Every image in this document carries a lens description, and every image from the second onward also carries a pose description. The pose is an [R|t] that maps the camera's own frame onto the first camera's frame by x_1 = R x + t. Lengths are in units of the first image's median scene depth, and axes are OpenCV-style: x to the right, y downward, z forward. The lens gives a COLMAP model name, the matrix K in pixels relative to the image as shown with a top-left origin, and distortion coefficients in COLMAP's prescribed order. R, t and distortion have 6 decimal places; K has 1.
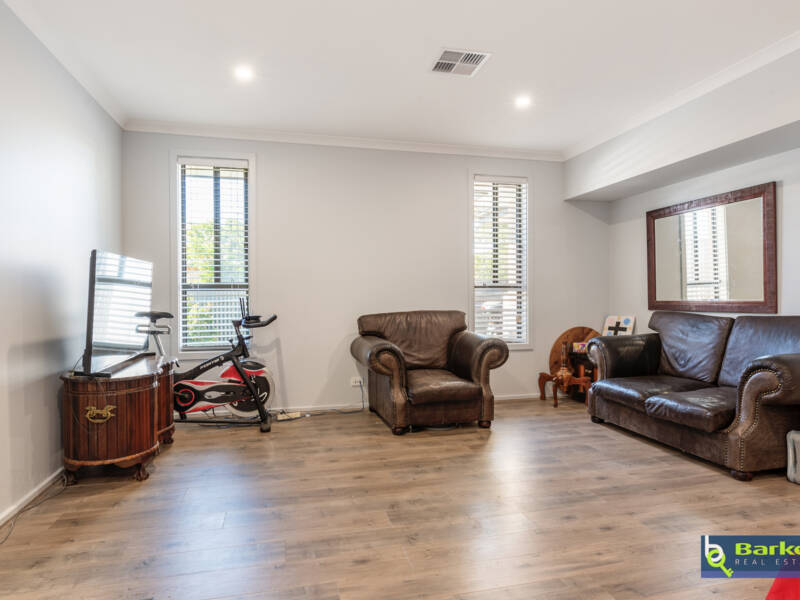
lens RADIAL K [[486.5, 0, 401.1], [0, 486.5, 301.3], [0, 0, 1]] dist [-0.004687, -0.001453]
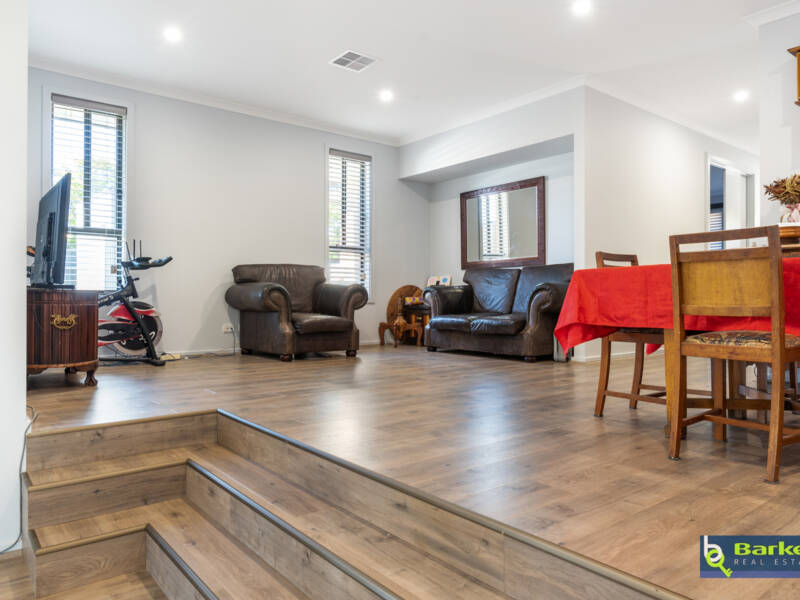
lens RADIAL K [[569.6, 0, 401.3], [0, 569.6, 298.5], [0, 0, 1]] dist [-0.000280, 0.000043]
pose [[0.903653, 0.006219, 0.428220, -0.302206], [-0.001027, 0.999923, -0.012353, 0.122104], [-0.428264, 0.010723, 0.903590, -0.316575]]
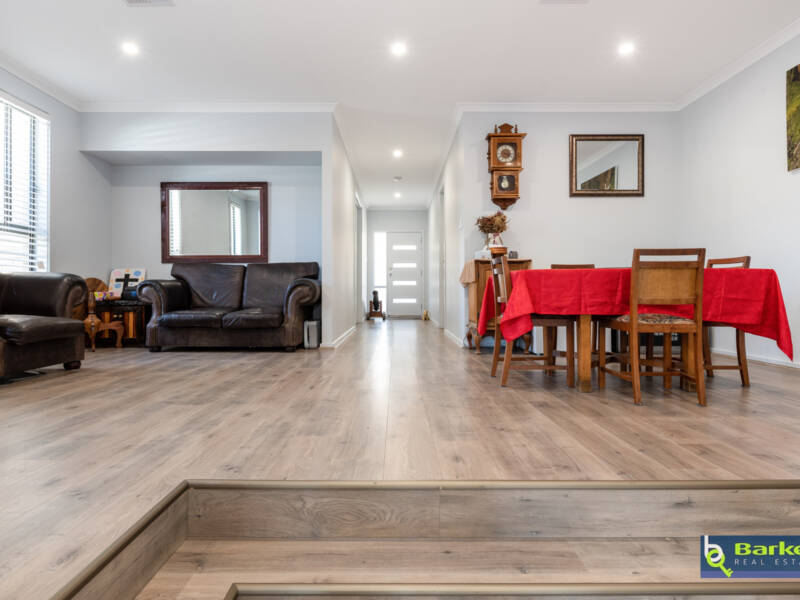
lens RADIAL K [[447.7, 0, 398.7], [0, 447.7, 293.5], [0, 0, 1]] dist [-0.001784, 0.001126]
pose [[0.228174, 0.006478, 0.973599, -0.482368], [0.008939, 0.999922, -0.008748, 0.118705], [-0.973579, 0.010699, 0.228098, 0.182249]]
